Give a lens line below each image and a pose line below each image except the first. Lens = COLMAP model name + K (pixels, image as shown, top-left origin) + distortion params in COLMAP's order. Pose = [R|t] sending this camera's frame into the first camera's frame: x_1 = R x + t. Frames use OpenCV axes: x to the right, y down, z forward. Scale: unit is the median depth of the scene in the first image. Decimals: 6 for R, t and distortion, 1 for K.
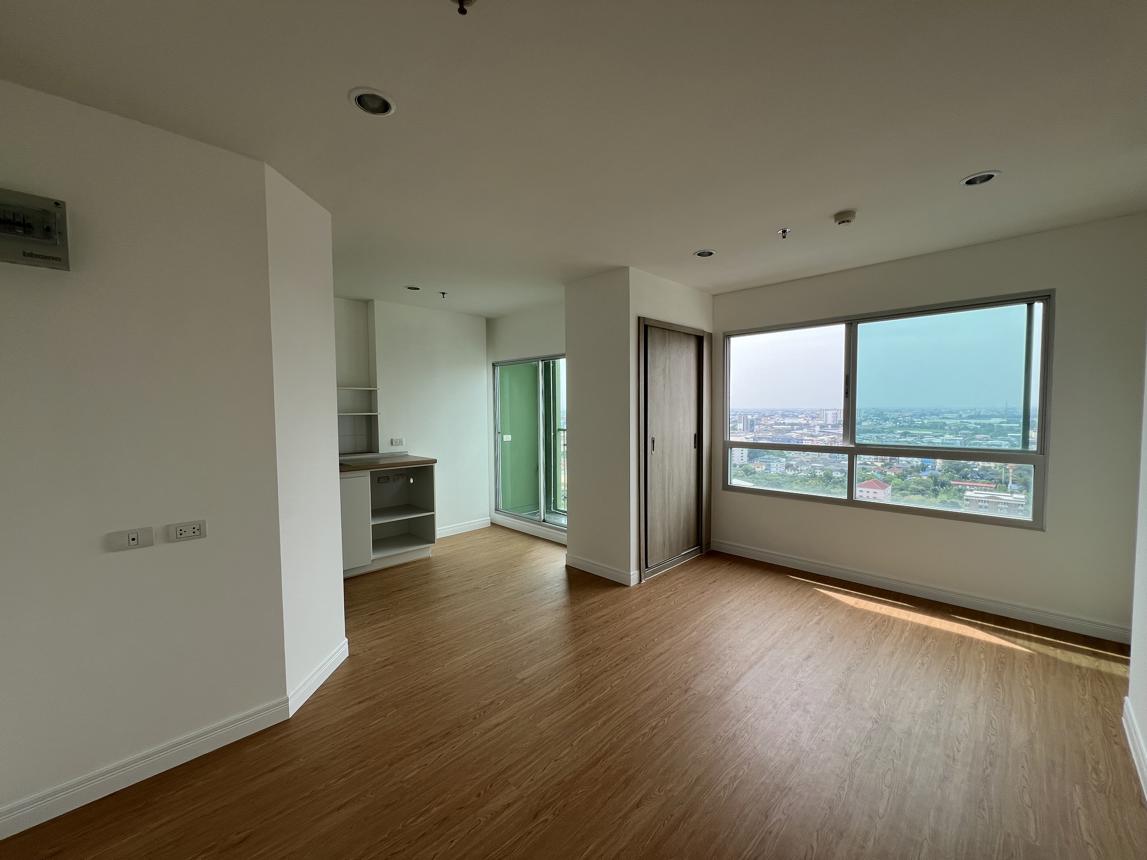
lens RADIAL K [[460.1, 0, 573.2], [0, 460.1, 433.5], [0, 0, 1]] dist [-0.001554, -0.000055]
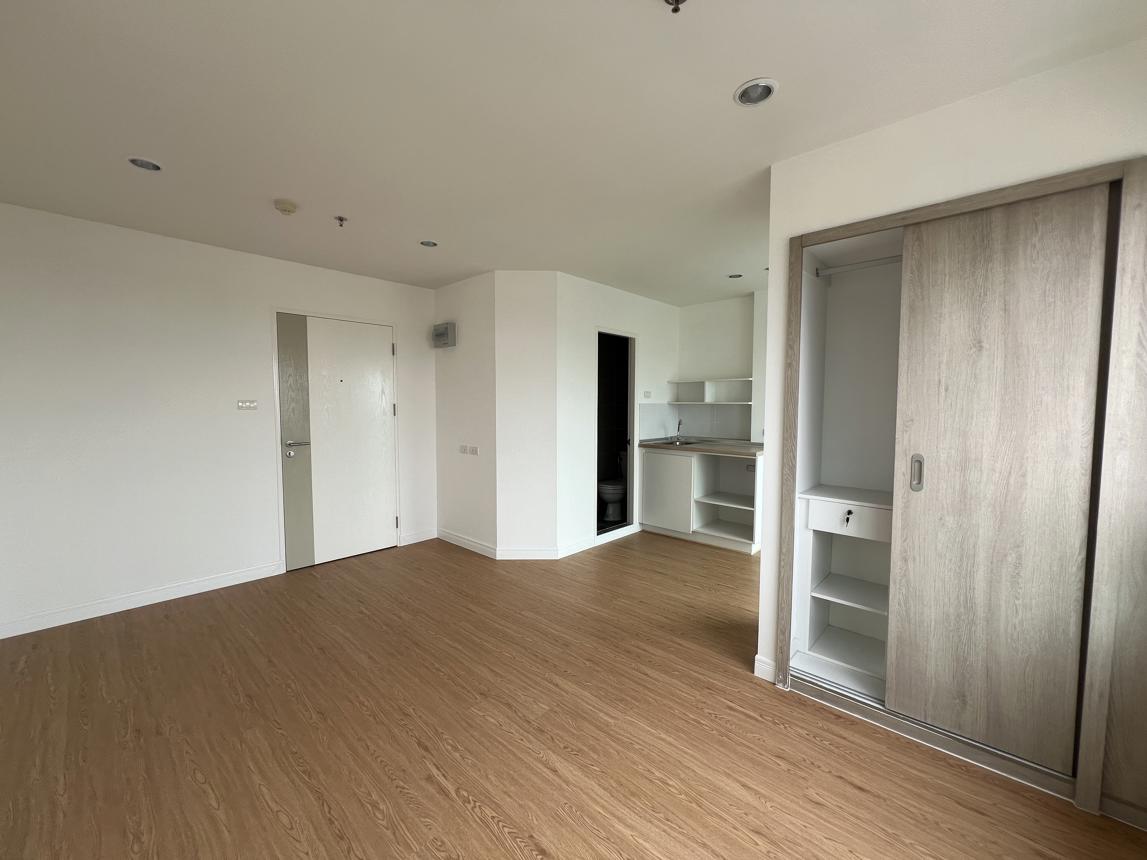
lens RADIAL K [[460.1, 0, 573.1], [0, 460.1, 428.2], [0, 0, 1]] dist [-0.001554, -0.000055]
pose [[0.032935, 0.060600, -0.997619, 0.742243], [-0.056466, 0.996679, 0.058679, -0.031705], [0.997861, 0.054399, 0.036247, 0.718112]]
